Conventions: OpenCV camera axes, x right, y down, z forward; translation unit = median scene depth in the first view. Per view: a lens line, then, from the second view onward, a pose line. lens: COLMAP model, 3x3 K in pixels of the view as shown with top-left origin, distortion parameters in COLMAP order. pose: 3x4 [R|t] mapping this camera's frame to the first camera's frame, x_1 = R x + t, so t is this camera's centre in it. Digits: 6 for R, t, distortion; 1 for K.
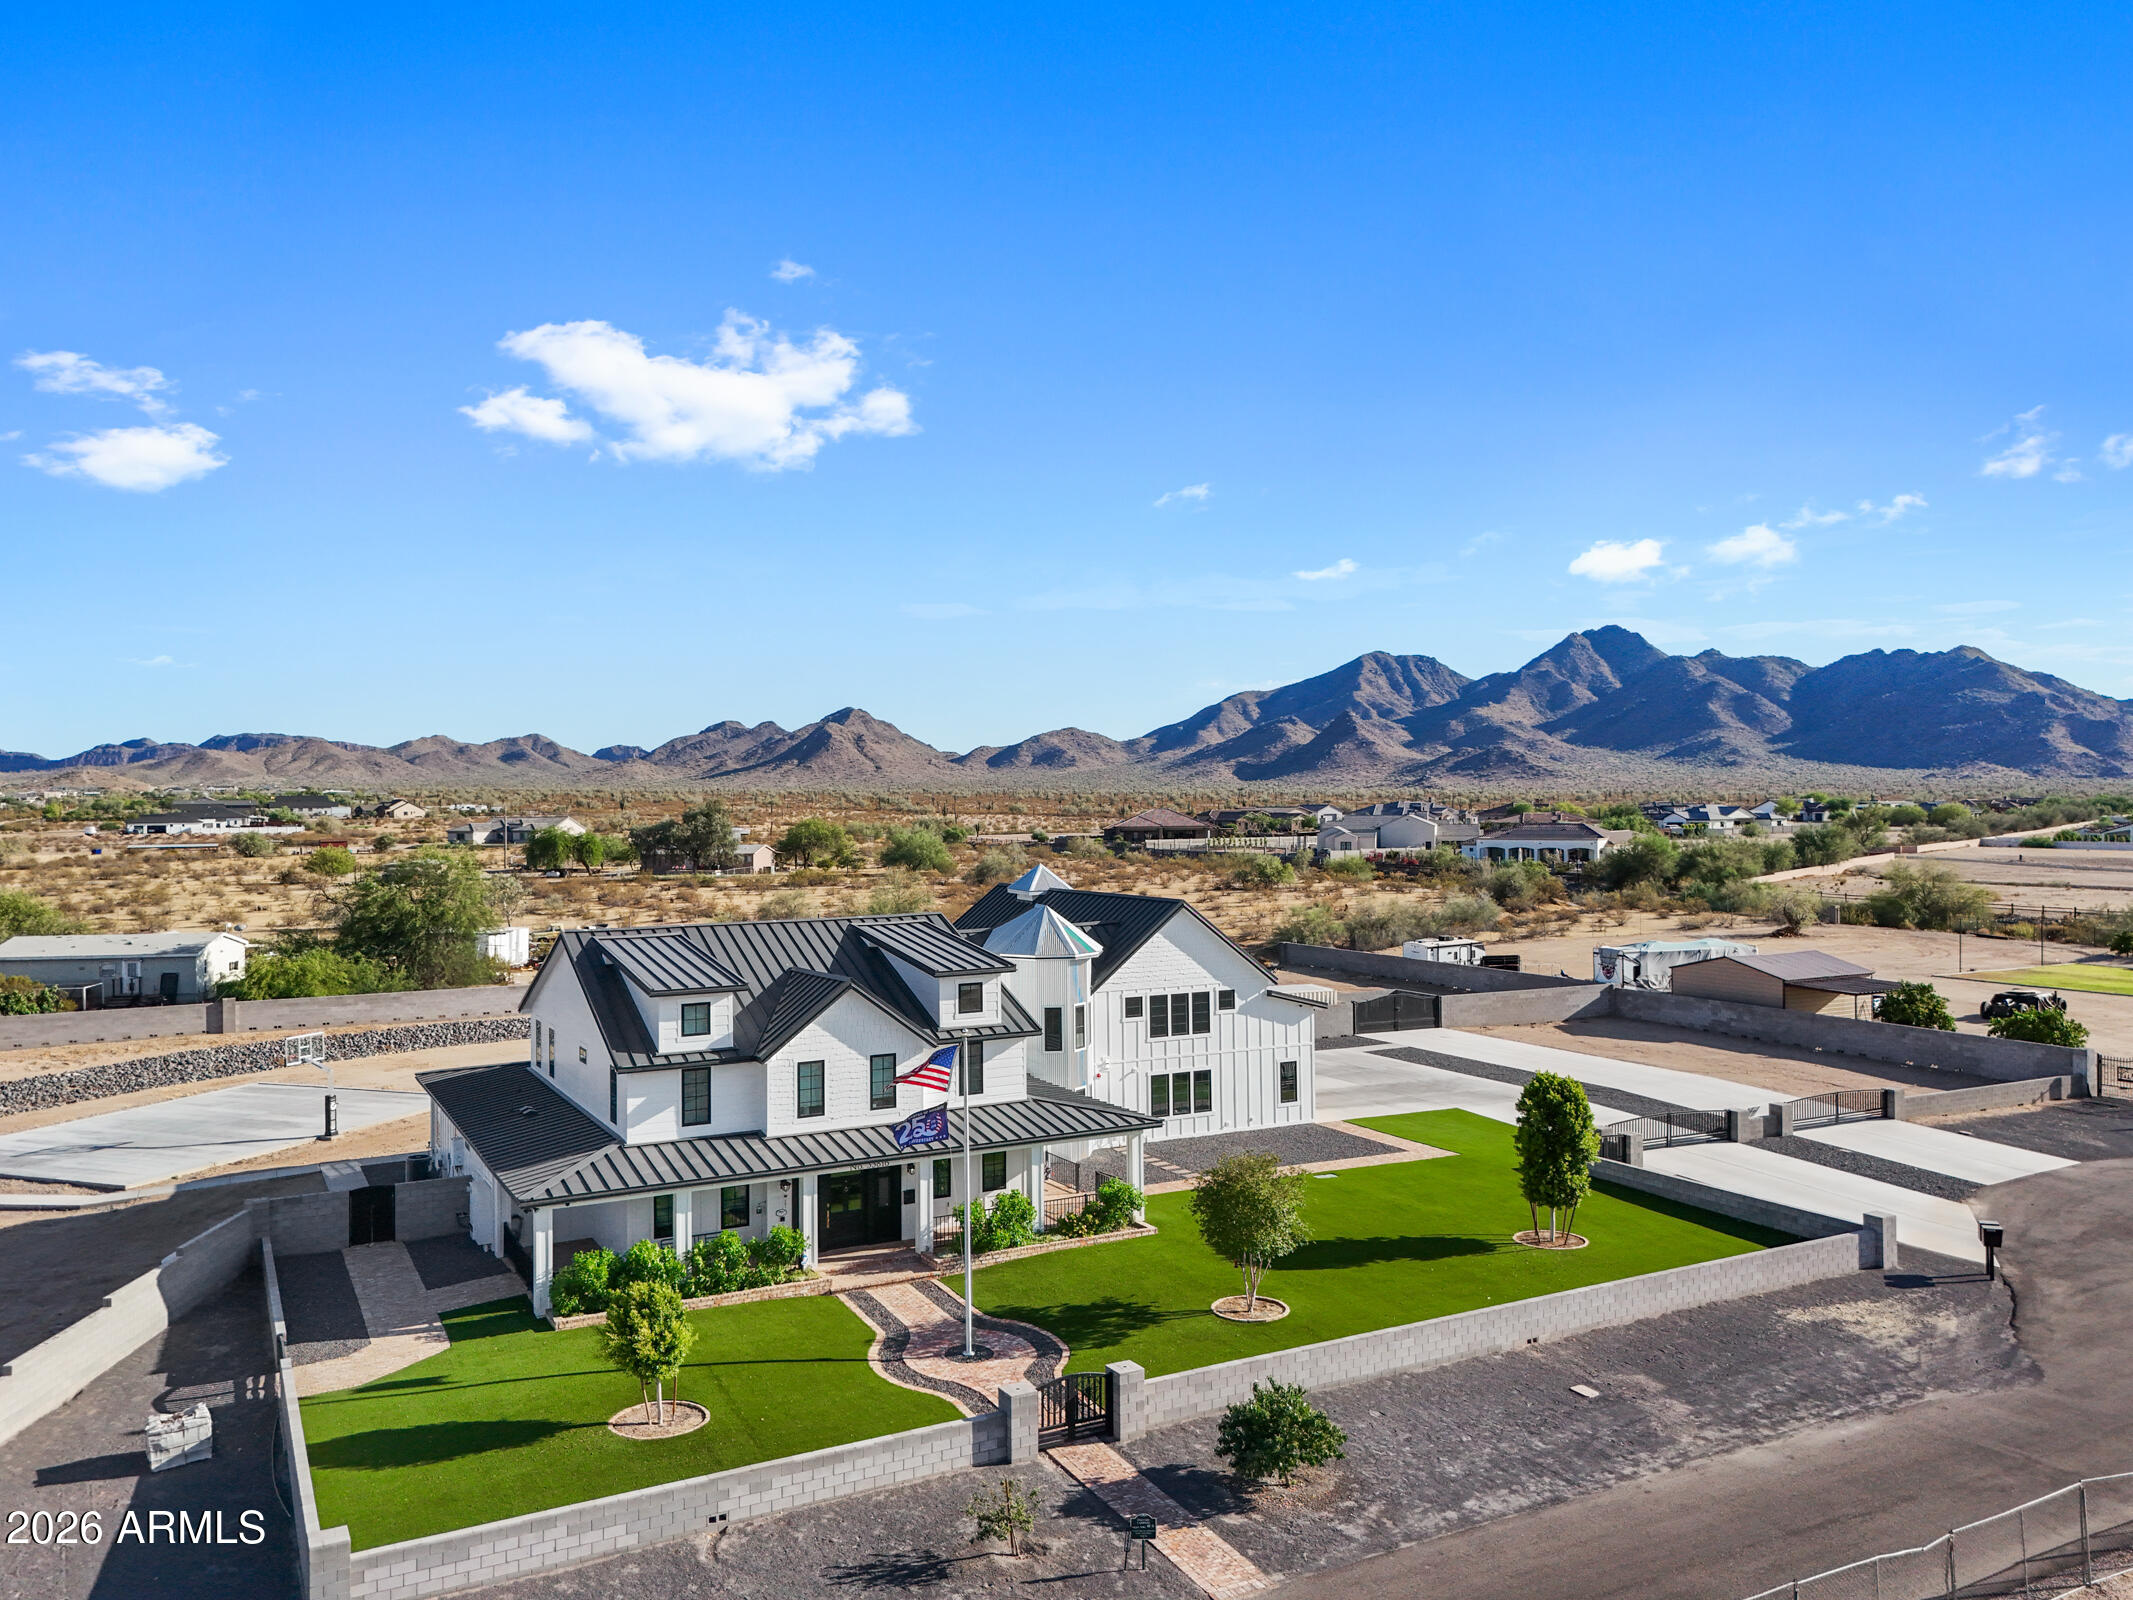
lens RADIAL K [[1590.7, 0, 1060.8], [0, 1590.7, 793.2], [0, 0, 1]] dist [0.063425, -0.048290]
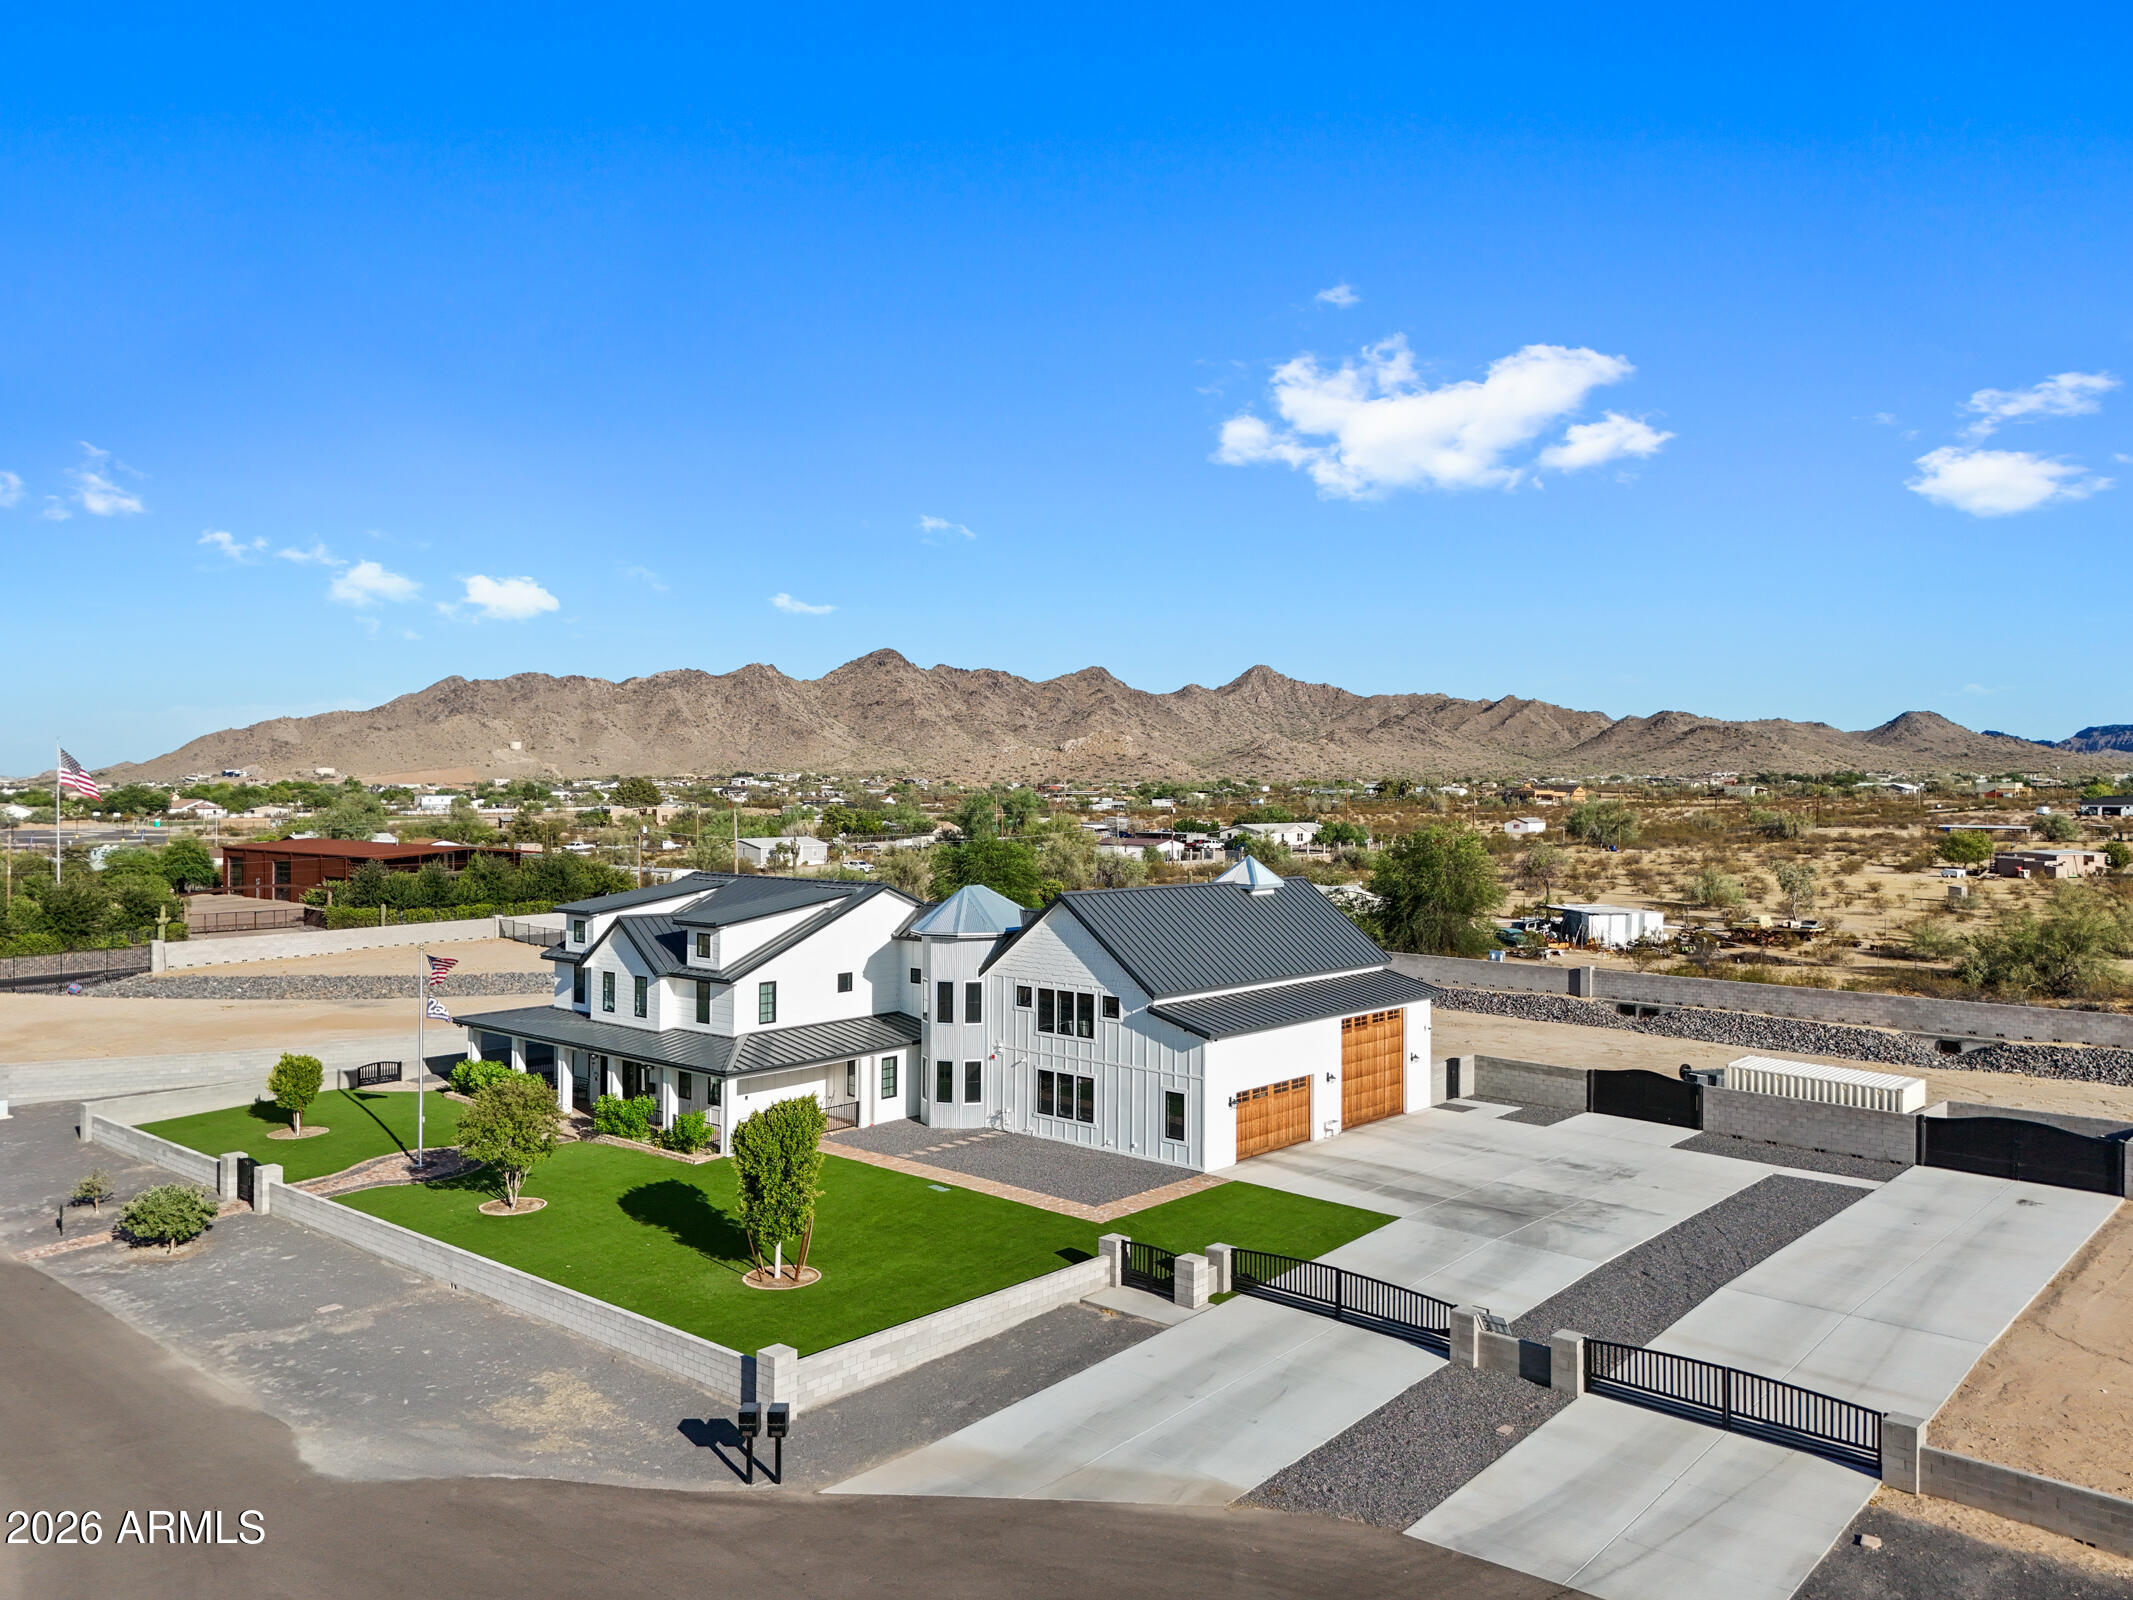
lens RADIAL K [[1578.3, 0, 1062.5], [0, 1578.3, 791.6], [0, 0, 1]] dist [0.067736, -0.059744]
pose [[0.344139, 0.013169, -0.938826, 0.931386], [-0.001958, 0.999910, 0.013308, -0.005462], [0.938917, -0.002741, 0.344134, 0.655337]]
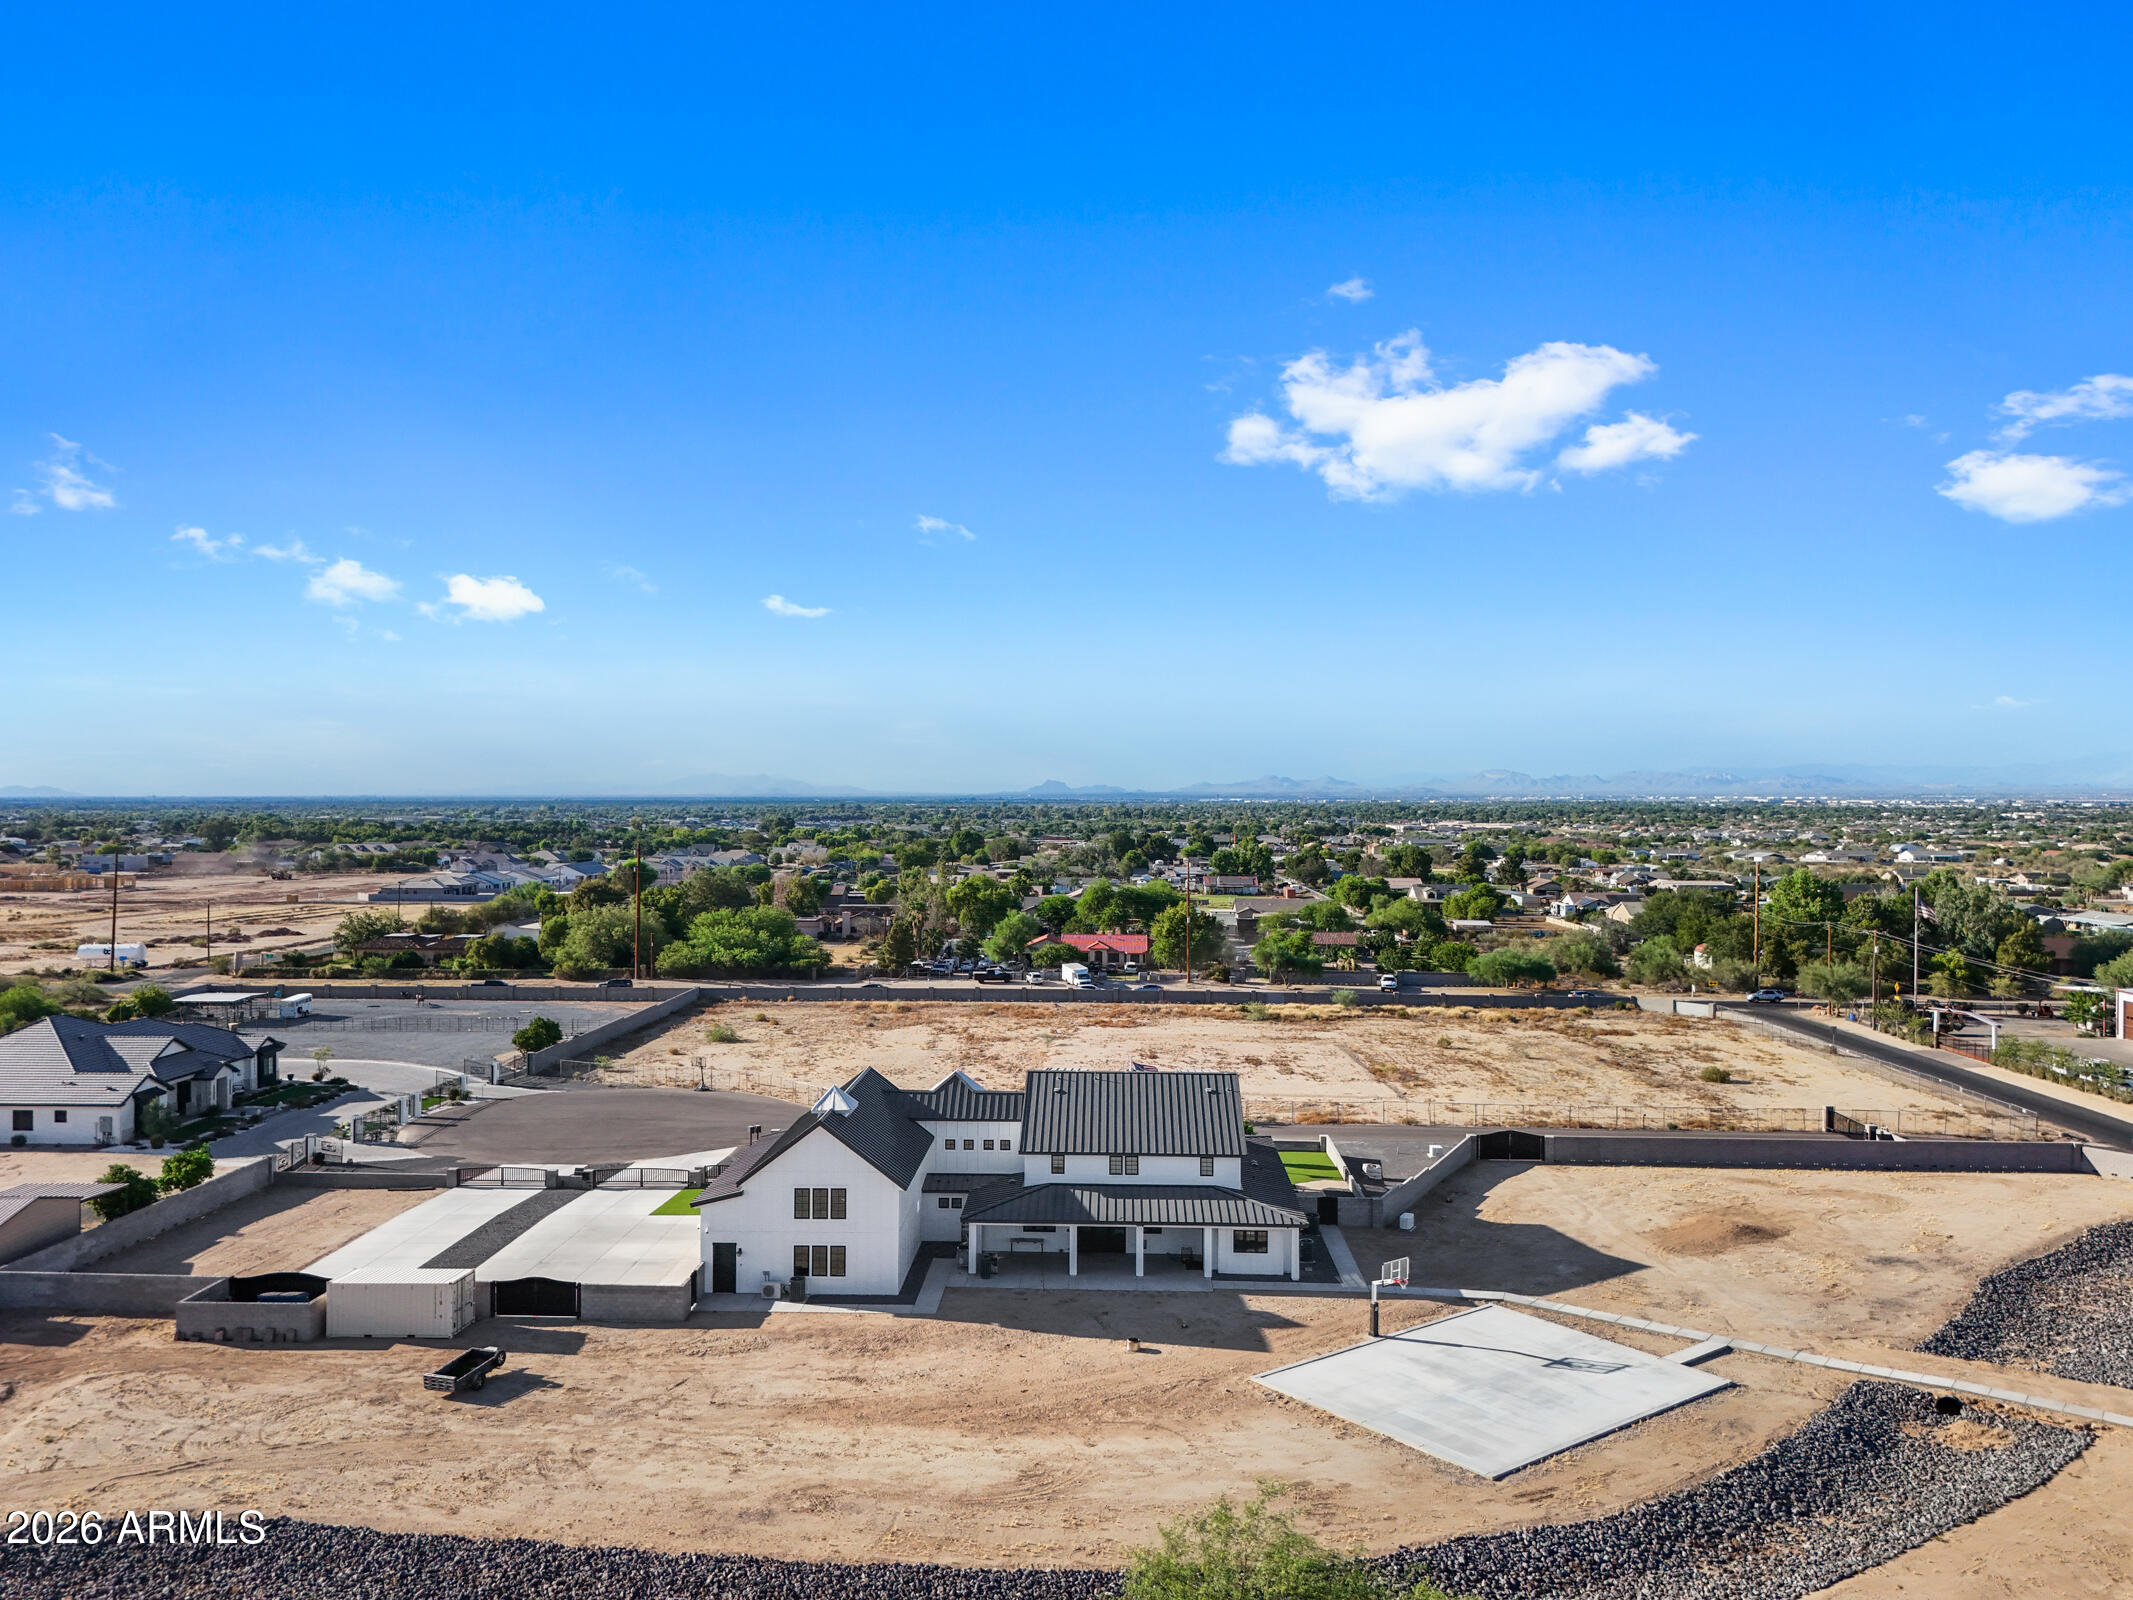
lens RADIAL K [[1592.4, 0, 1060.7], [0, 1592.4, 798.2], [0, 0, 1]] dist [0.068165, -0.058051]
pose [[-0.862996, 0.004834, 0.505187, -0.894198], [0.001999, 0.999979, -0.006155, -0.191890], [-0.505207, -0.004302, -0.862988, 2.242905]]
